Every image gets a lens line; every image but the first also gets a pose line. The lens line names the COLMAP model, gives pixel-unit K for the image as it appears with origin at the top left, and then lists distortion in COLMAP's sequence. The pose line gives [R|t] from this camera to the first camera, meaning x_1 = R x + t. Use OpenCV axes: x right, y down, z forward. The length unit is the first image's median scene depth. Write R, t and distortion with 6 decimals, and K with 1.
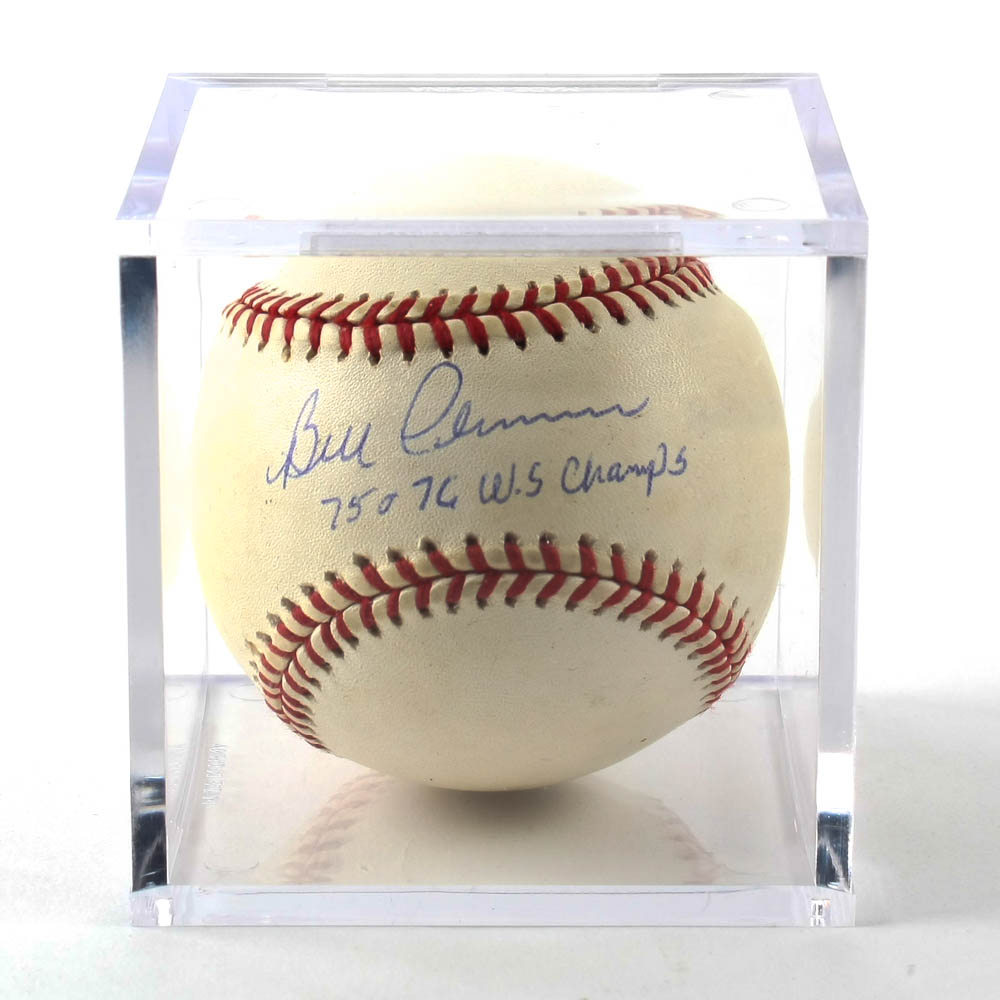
lens RADIAL K [[5094.6, 0, 500.0], [0, 5094.6, 500.0], [0, 0, 1]] dist [-0.062027, -0.133267]
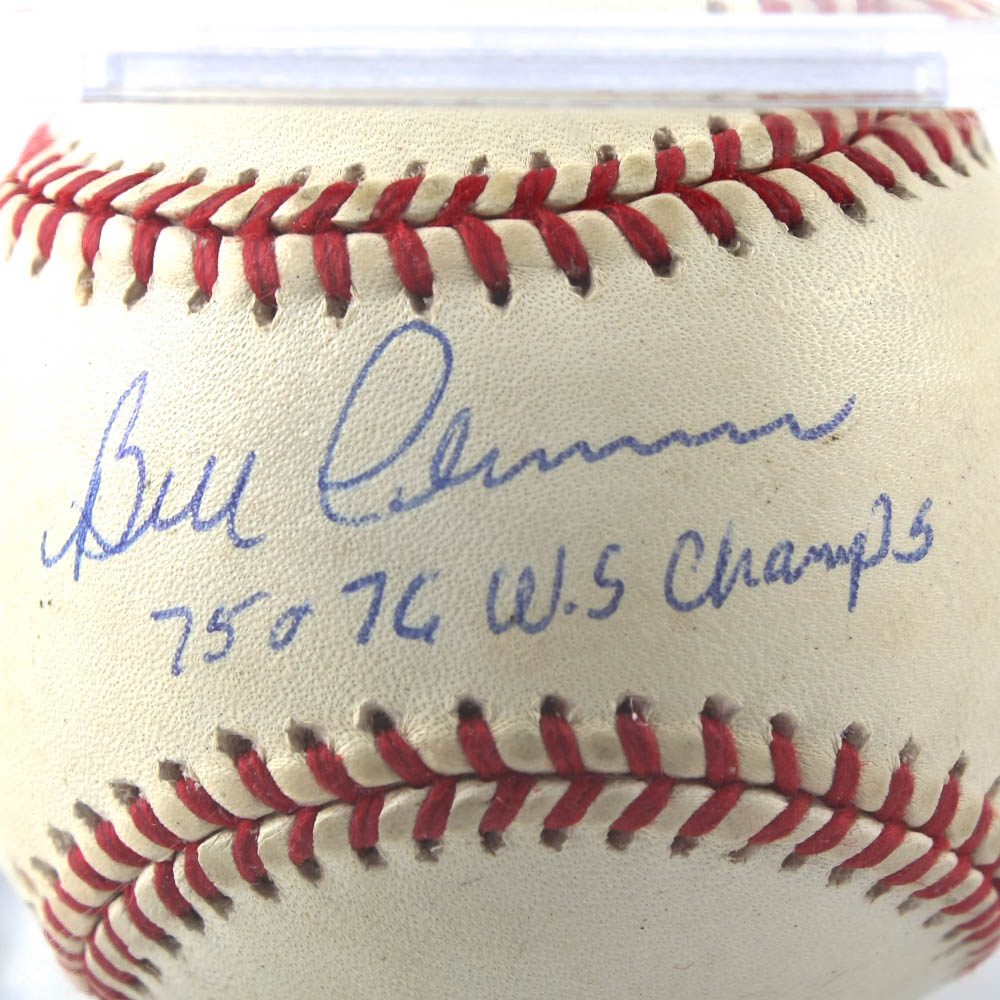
lens RADIAL K [[4487.0, 0, 500.0], [0, 4487.0, 500.0], [0, 0, 1]] dist [-0.046325, 2.697713]
pose [[0.999725, 0.009356, -0.021515, 0.005752], [-0.007441, 0.996145, 0.087410, -0.046502], [0.022250, -0.087226, 0.995940, 0.592486]]
